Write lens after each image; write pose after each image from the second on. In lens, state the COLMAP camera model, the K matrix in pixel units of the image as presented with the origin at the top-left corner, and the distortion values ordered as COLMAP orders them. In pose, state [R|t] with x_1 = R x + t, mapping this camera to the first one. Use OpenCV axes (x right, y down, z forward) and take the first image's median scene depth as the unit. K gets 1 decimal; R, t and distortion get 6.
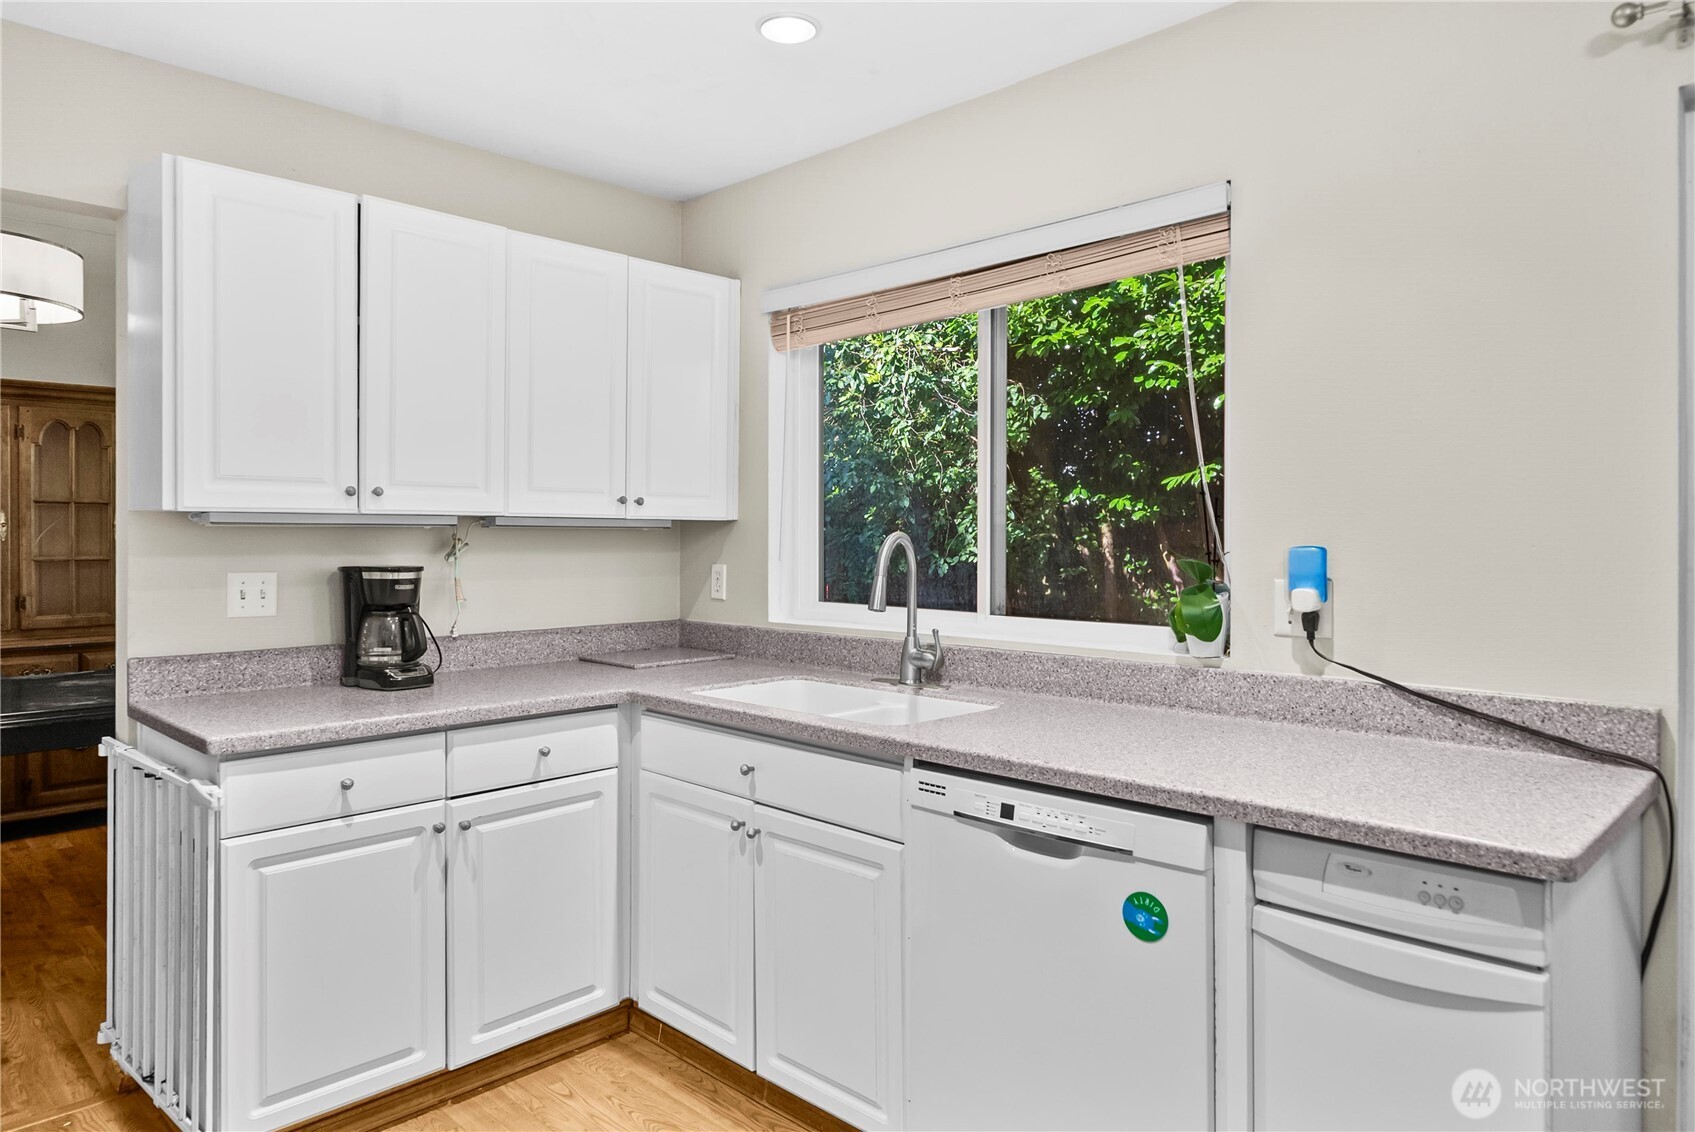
lens RADIAL K [[1069.5, 0, 846.5], [0, 1069.5, 538.1], [0, 0, 1]] dist [0.001231, 0.000927]
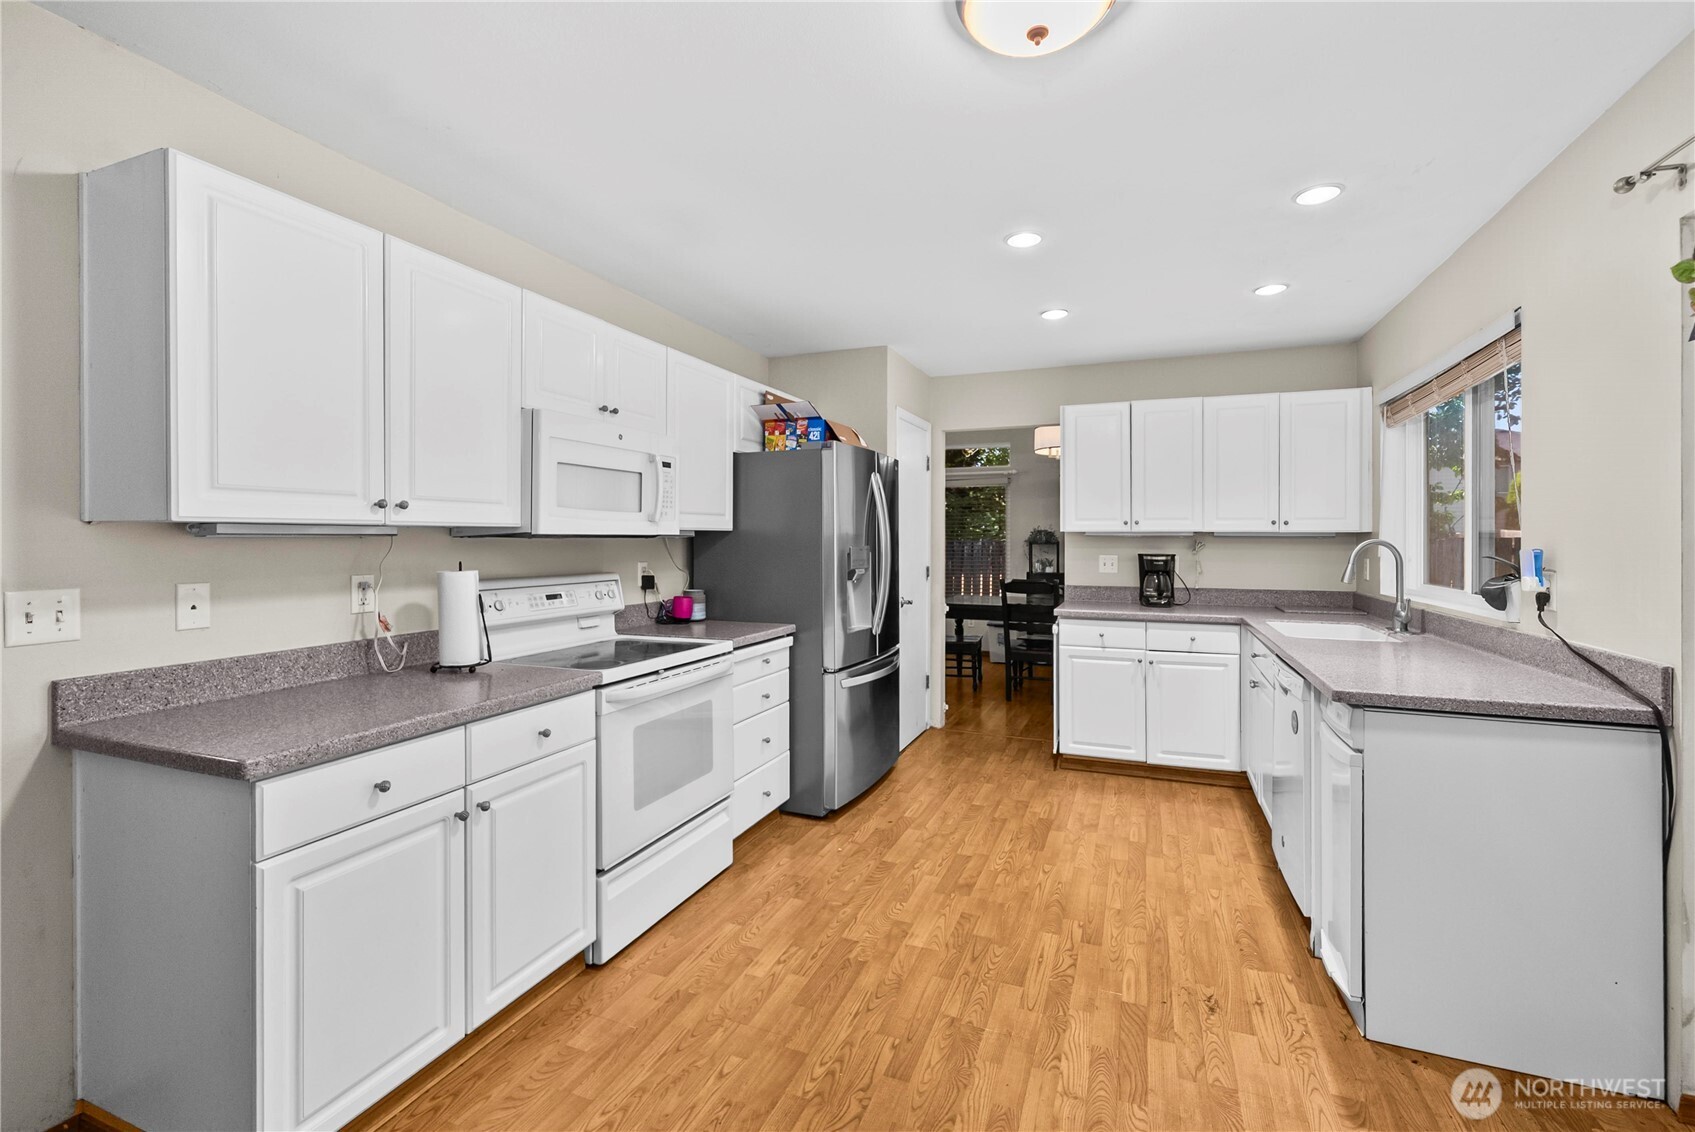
lens RADIAL K [[731.1, 0, 854.5], [0, 731.1, 538.5], [0, 0, 1]] dist [-0.001199, -0.000099]
pose [[0.394454, -0.000955, -0.918915, 0.788988], [-0.005548, 0.999979, -0.003421, 0.001812], [0.918899, 0.006448, 0.394441, -0.227106]]
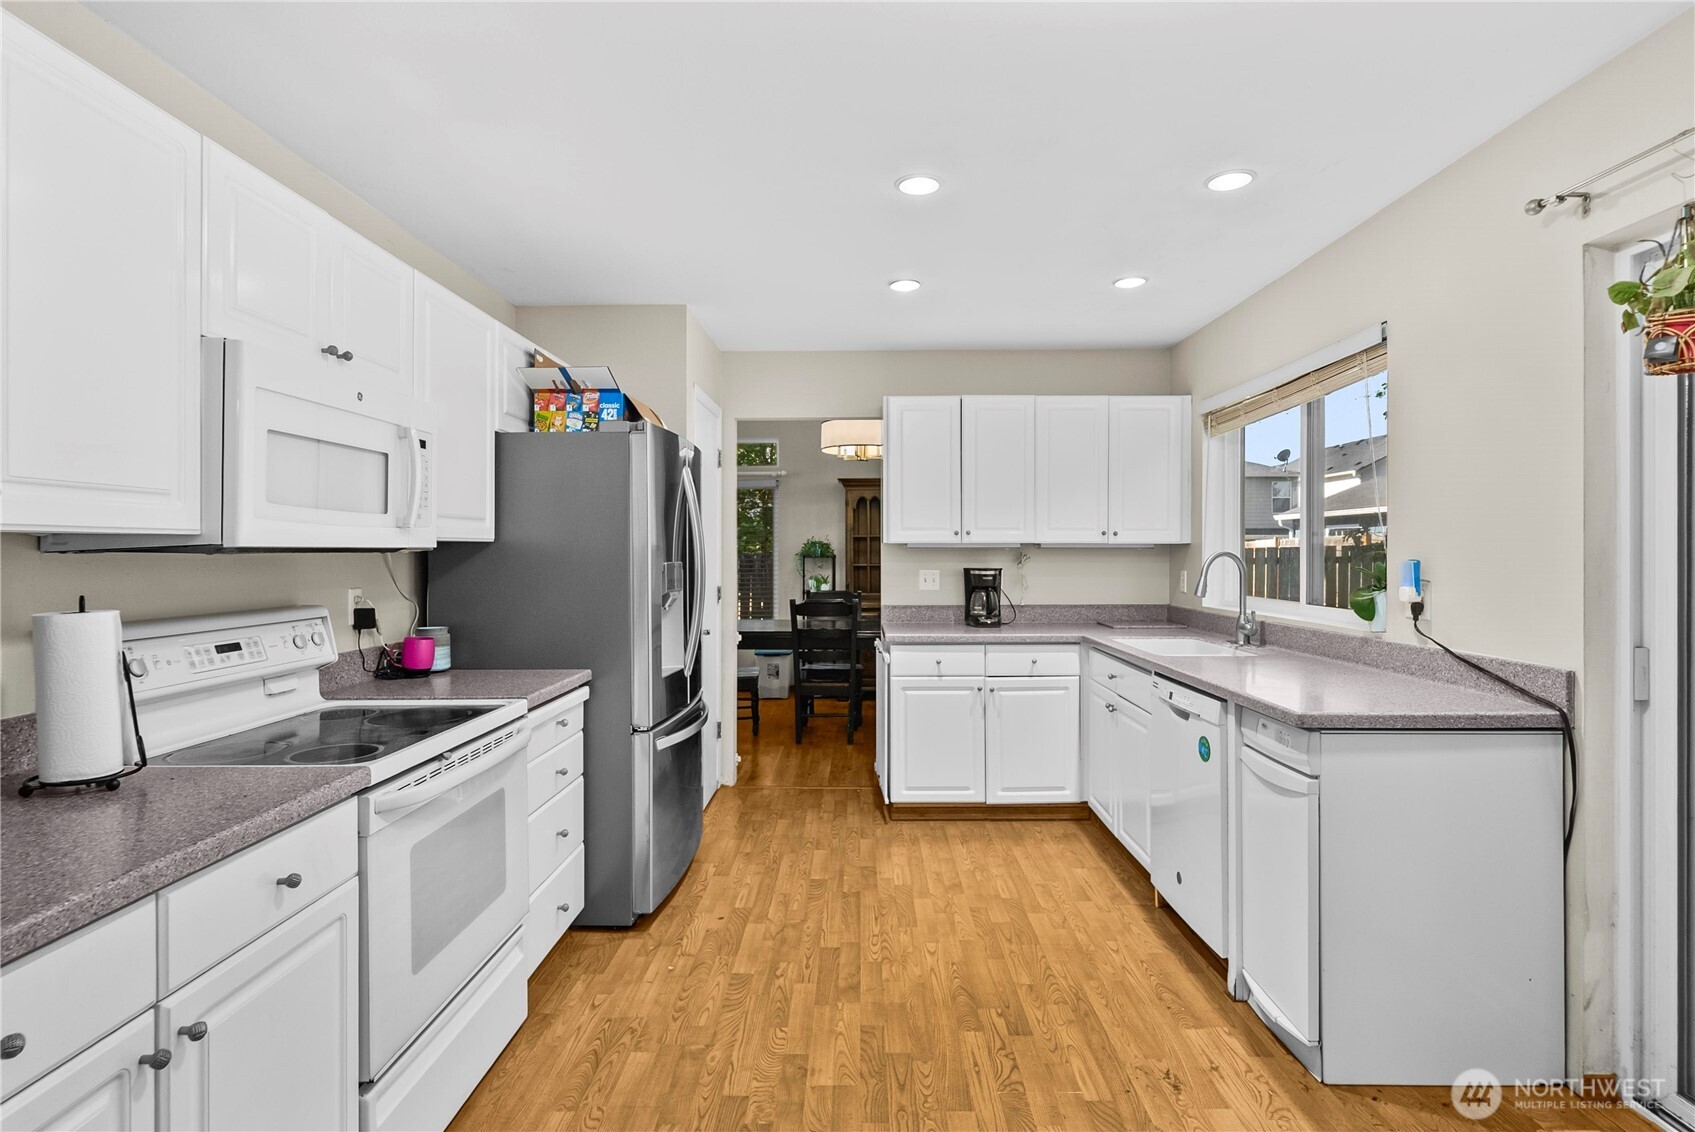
lens RADIAL K [[848.3, 0, 850.9], [0, 848.3, 551.9], [0, 0, 1]] dist [0.000334, 0.000213]
pose [[0.695711, -0.002944, -0.718316, 0.589799], [-0.000088, 0.999991, -0.004183, 0.001842], [0.718322, 0.002974, 0.695704, -0.334388]]
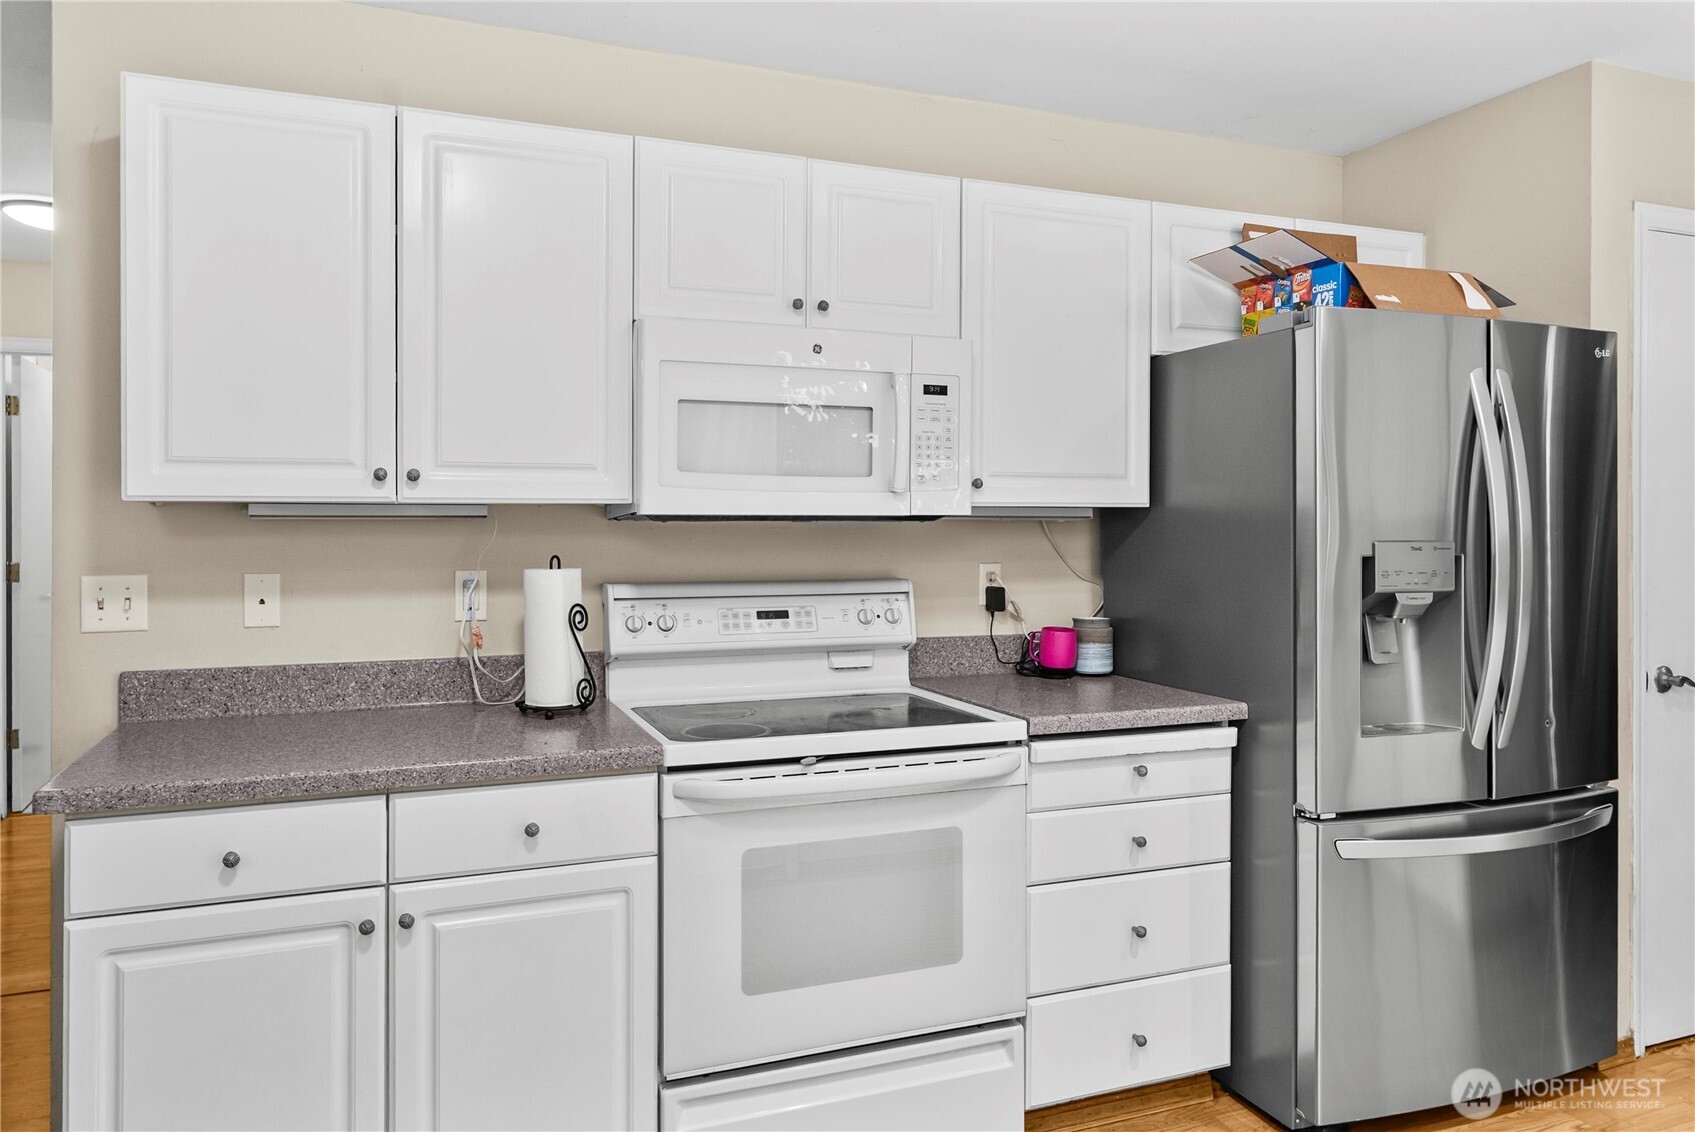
lens RADIAL K [[1147.3, 0, 848.9], [0, 1147.3, 516.8], [0, 0, 1]] dist [0.003737, 0.001733]
pose [[-0.394699, -0.004317, -0.918800, 0.584005], [-0.008196, 0.999966, -0.001178, -0.003141], [0.918774, 0.007065, -0.394721, 0.249646]]
